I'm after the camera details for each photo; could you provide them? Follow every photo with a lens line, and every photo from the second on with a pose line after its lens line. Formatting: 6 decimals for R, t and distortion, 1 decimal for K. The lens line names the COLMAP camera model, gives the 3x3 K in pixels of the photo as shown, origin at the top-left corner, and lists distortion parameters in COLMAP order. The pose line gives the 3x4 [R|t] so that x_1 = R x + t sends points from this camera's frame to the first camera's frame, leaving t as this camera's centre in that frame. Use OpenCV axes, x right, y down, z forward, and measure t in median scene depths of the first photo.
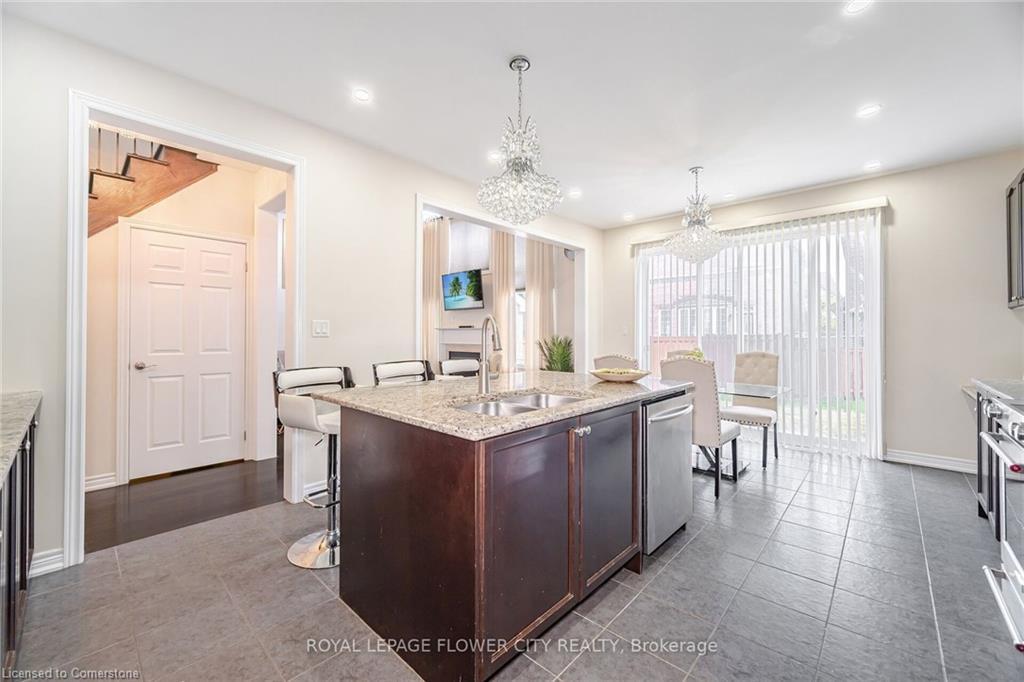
lens RADIAL K [[411.6, 0, 520.4], [0, 411.6, 335.0], [0, 0, 1]] dist [-0.005947, 0.001091]
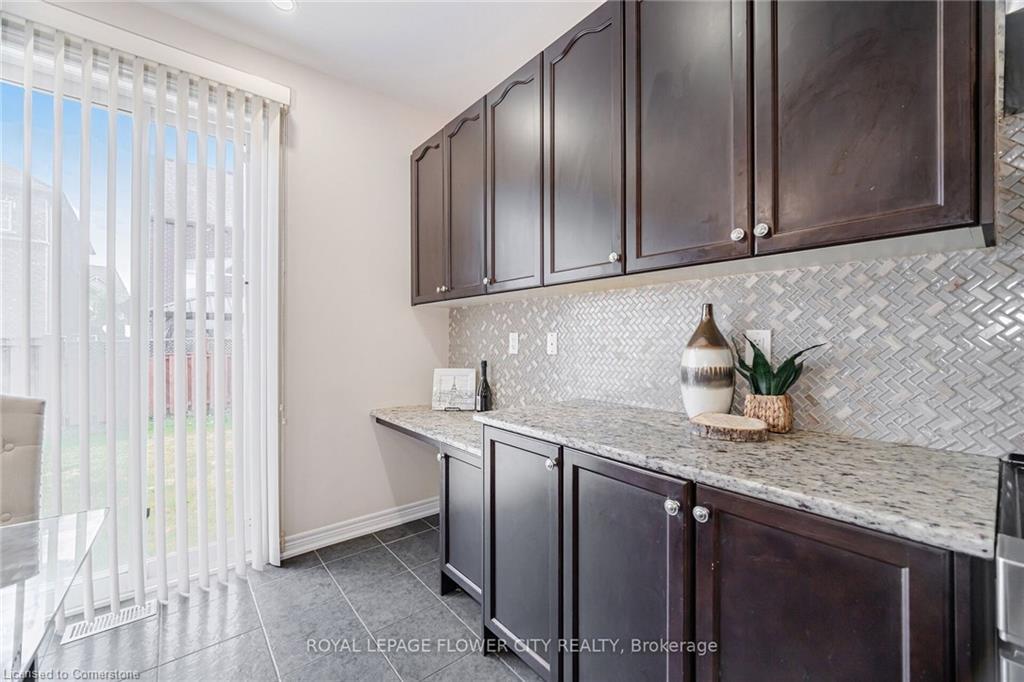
lens RADIAL K [[411.6, 0, 505.8], [0, 411.6, 336.4], [0, 0, 1]] dist [-0.005947, 0.001091]
pose [[0.168303, 0.003423, 0.985729, 0.208735], [0.000677, 0.999993, -0.003588, -0.000888], [-0.985735, 0.001271, 0.168299, 0.327818]]
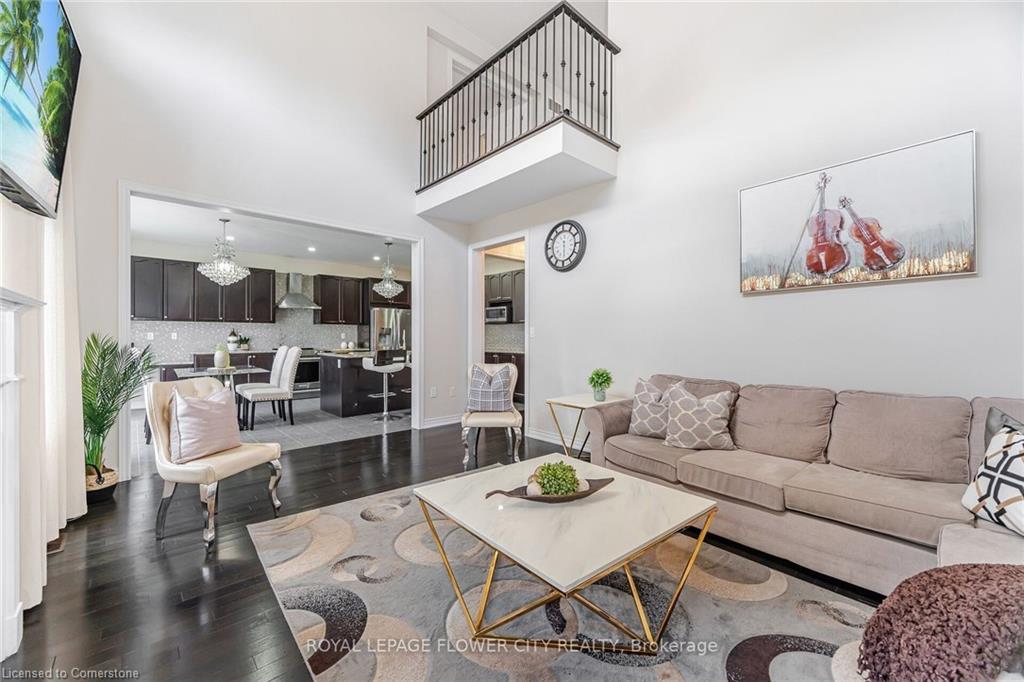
lens RADIAL K [[411.6, 0, 504.7], [0, 411.6, 338.3], [0, 0, 1]] dist [-0.005947, 0.001091]
pose [[-0.993361, -0.006242, 0.114867, -0.371630], [-0.005892, 0.999977, 0.003390, 0.001057], [-0.114885, 0.002691, -0.993375, 1.200882]]
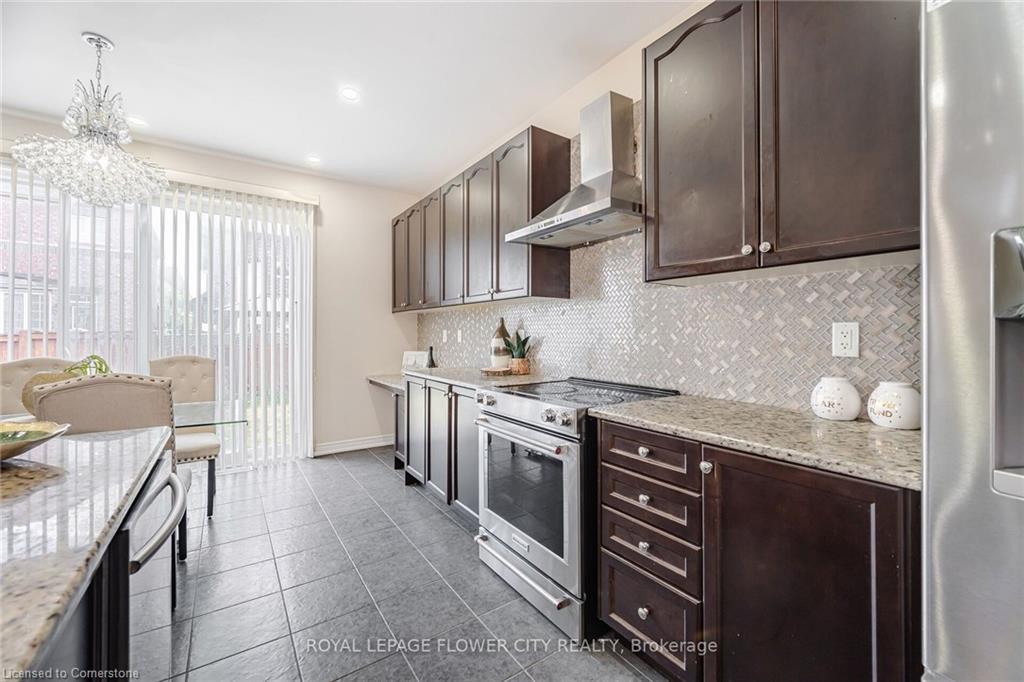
lens RADIAL K [[411.6, 0, 508.3], [0, 411.6, 334.0], [0, 0, 1]] dist [-0.005947, 0.001091]
pose [[0.245063, -0.000397, 0.969507, 0.011363], [-0.005188, 0.999985, 0.001721, -0.001037], [-0.969493, -0.005451, 0.245058, 0.156921]]
